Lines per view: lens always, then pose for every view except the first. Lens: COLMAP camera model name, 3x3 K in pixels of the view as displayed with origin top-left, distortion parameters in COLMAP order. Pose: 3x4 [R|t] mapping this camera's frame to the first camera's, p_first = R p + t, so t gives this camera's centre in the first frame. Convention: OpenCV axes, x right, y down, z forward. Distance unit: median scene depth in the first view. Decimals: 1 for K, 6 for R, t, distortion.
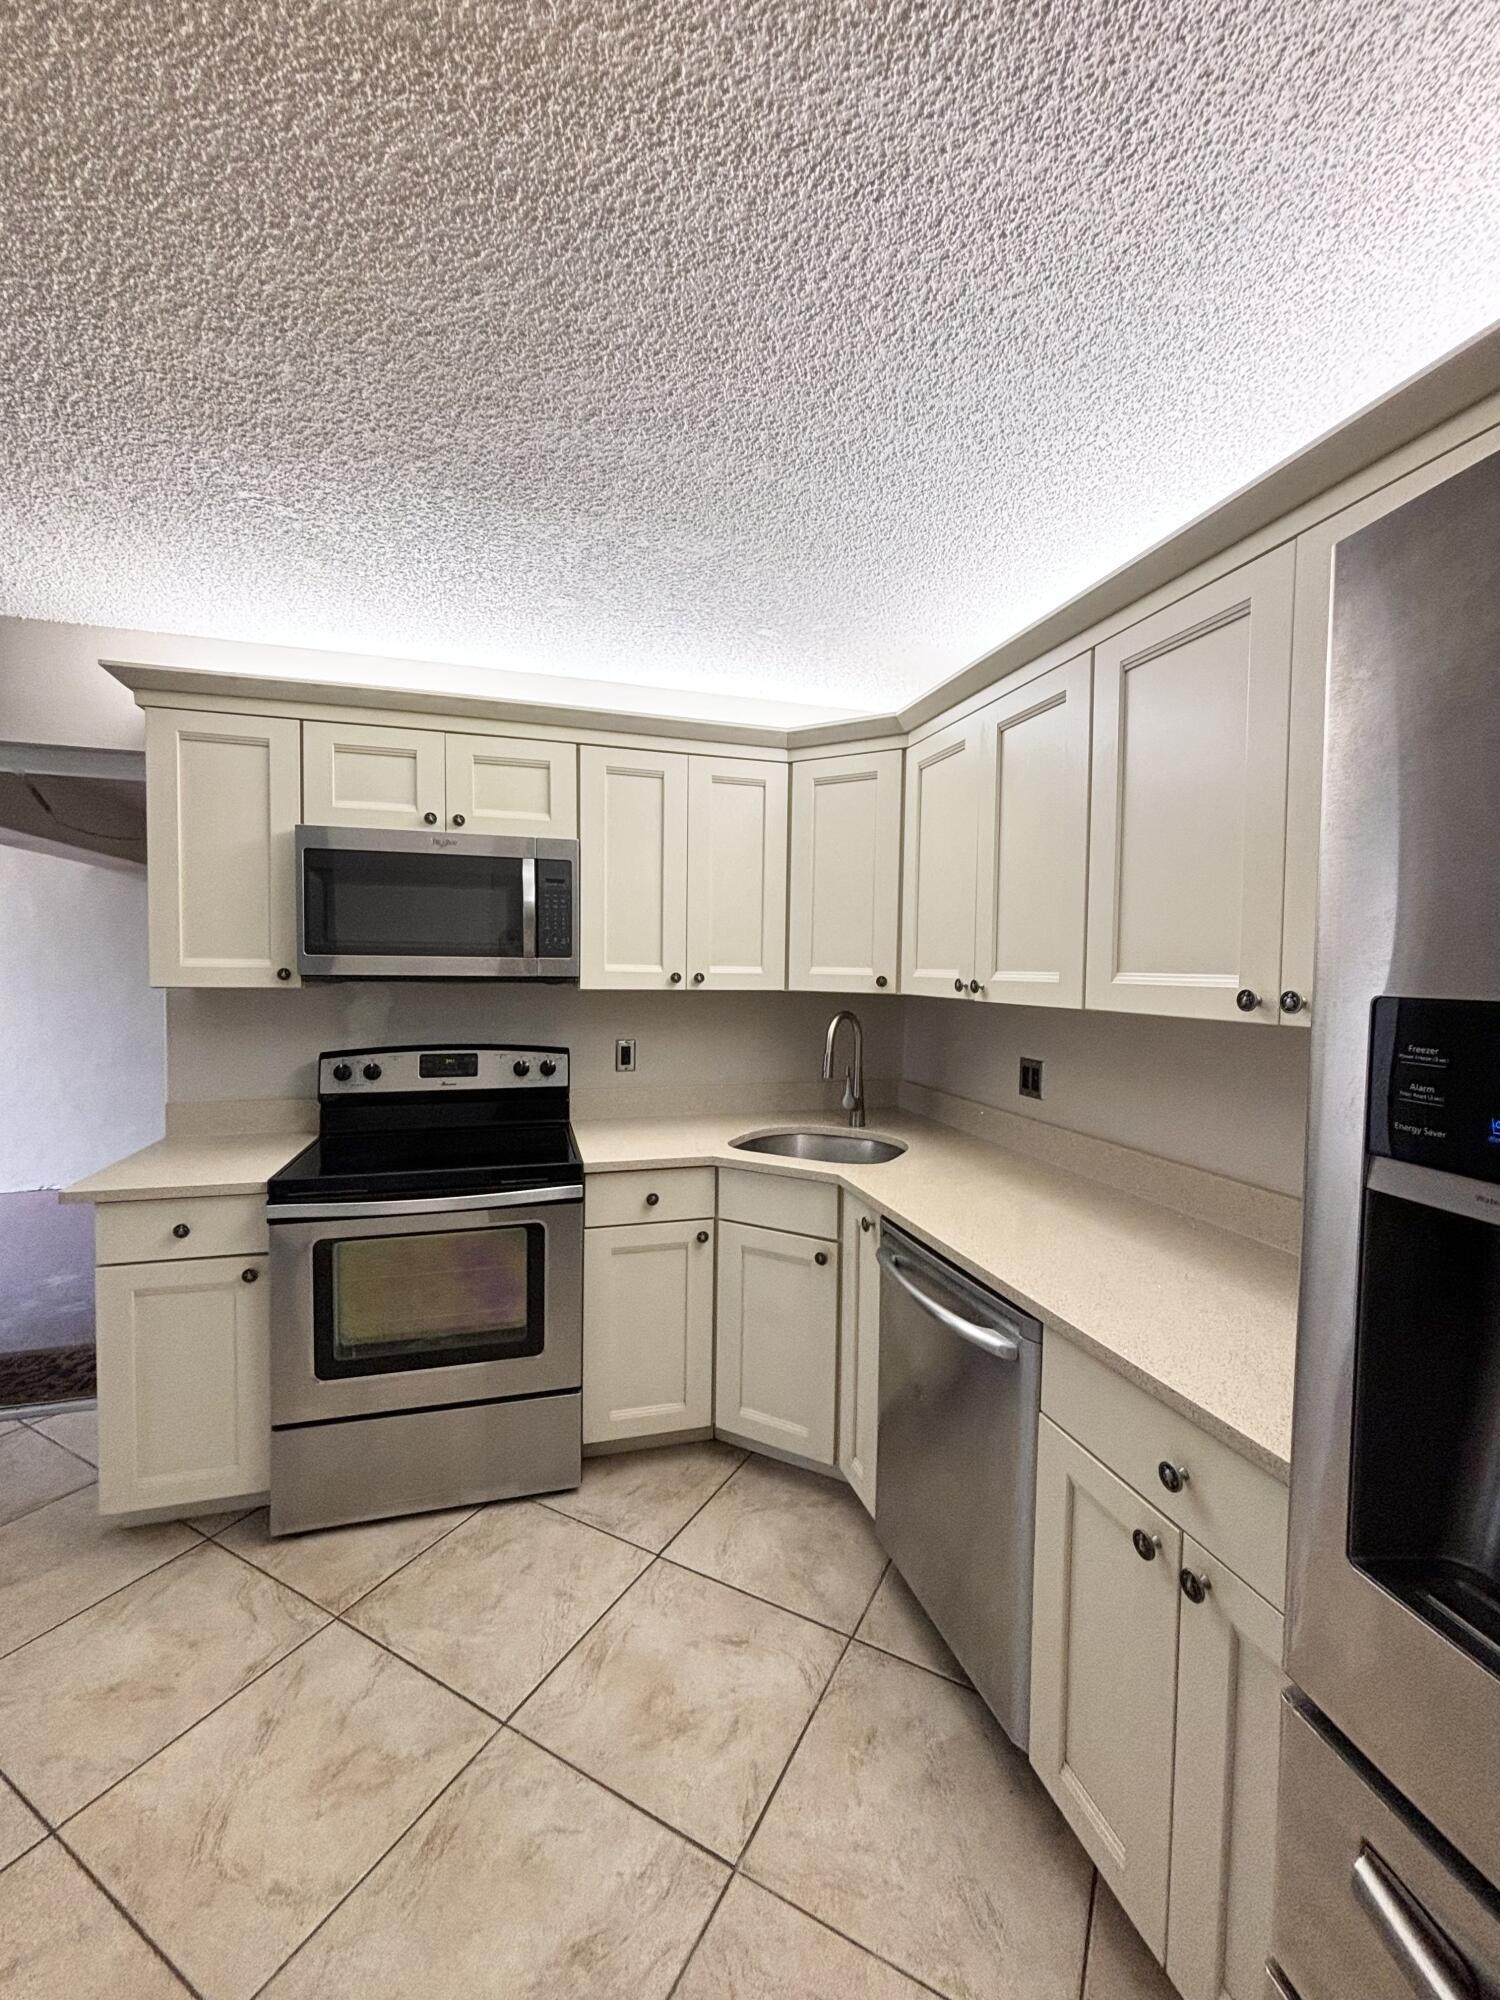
lens RADIAL K [[808.2, 0, 744.6], [0, 808.2, 1005.6], [0, 0, 1]] dist [-0.002425, 0.000091]
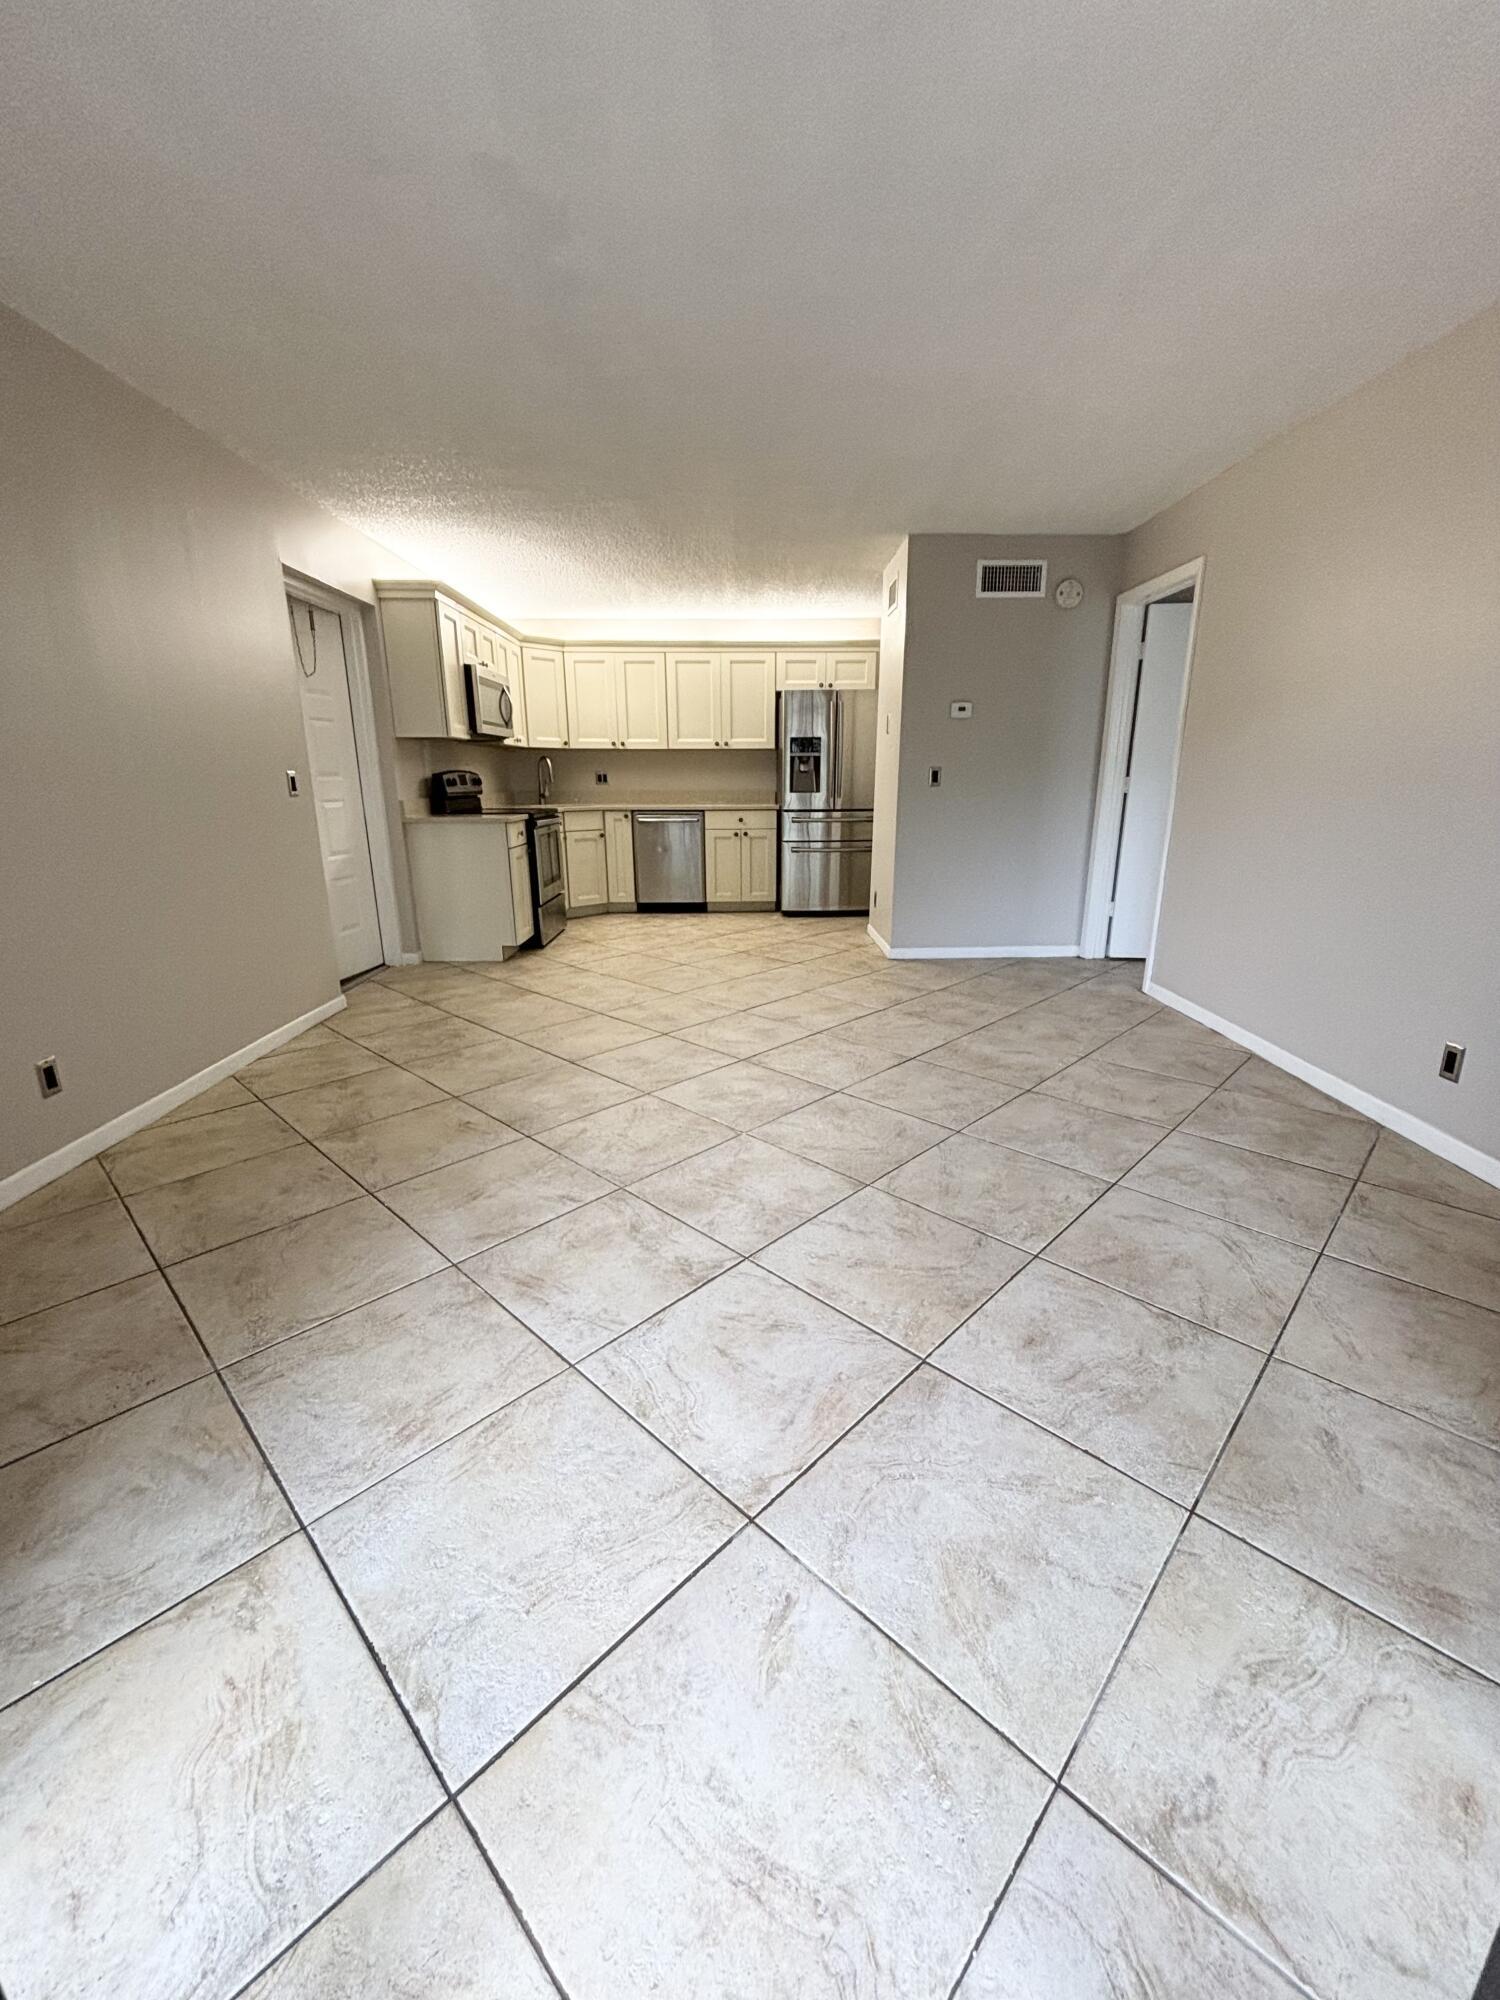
lens RADIAL K [[808.2, 0, 767.1], [0, 808.2, 1029.9], [0, 0, 1]] dist [-0.002425, 0.000091]
pose [[0.256635, -0.303880, 0.917494, -2.770105], [0.047179, 0.952094, 0.302143, 0.113157], [-0.965356, -0.034254, 0.258677, -0.441977]]
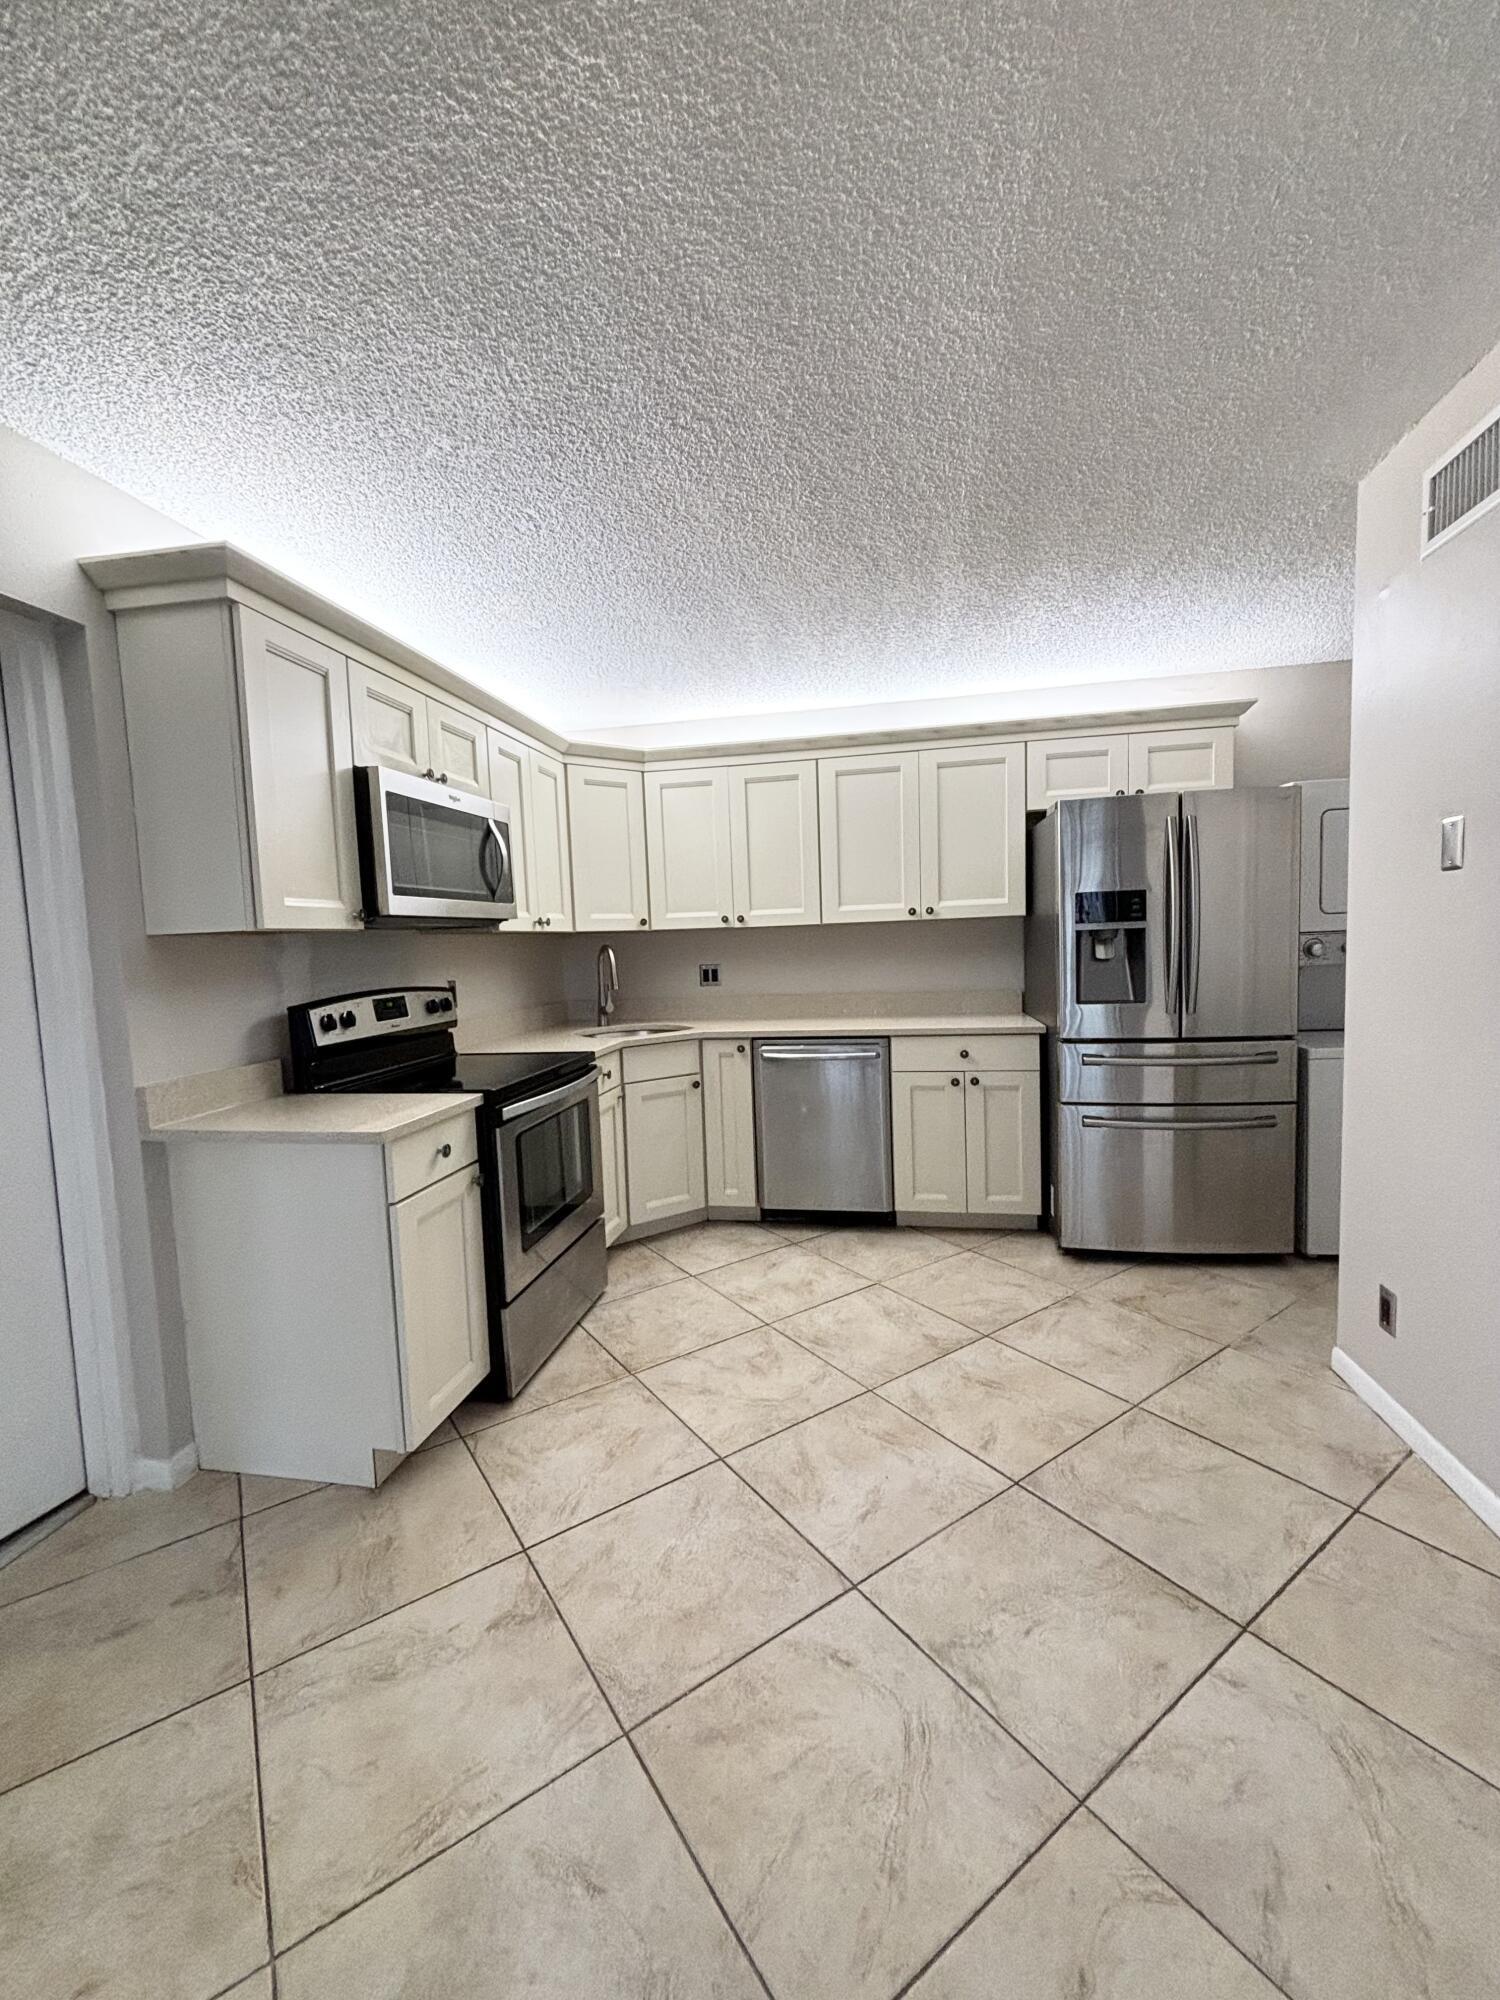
lens RADIAL K [[808.2, 0, 759.6], [0, 808.2, 1010.2], [0, 0, 1]] dist [-0.002425, 0.000091]
pose [[0.443572, -0.107298, 0.889792, -1.272990], [0.083479, 0.993438, 0.078182, 0.040792], [-0.892342, 0.039599, 0.449619, 0.127484]]
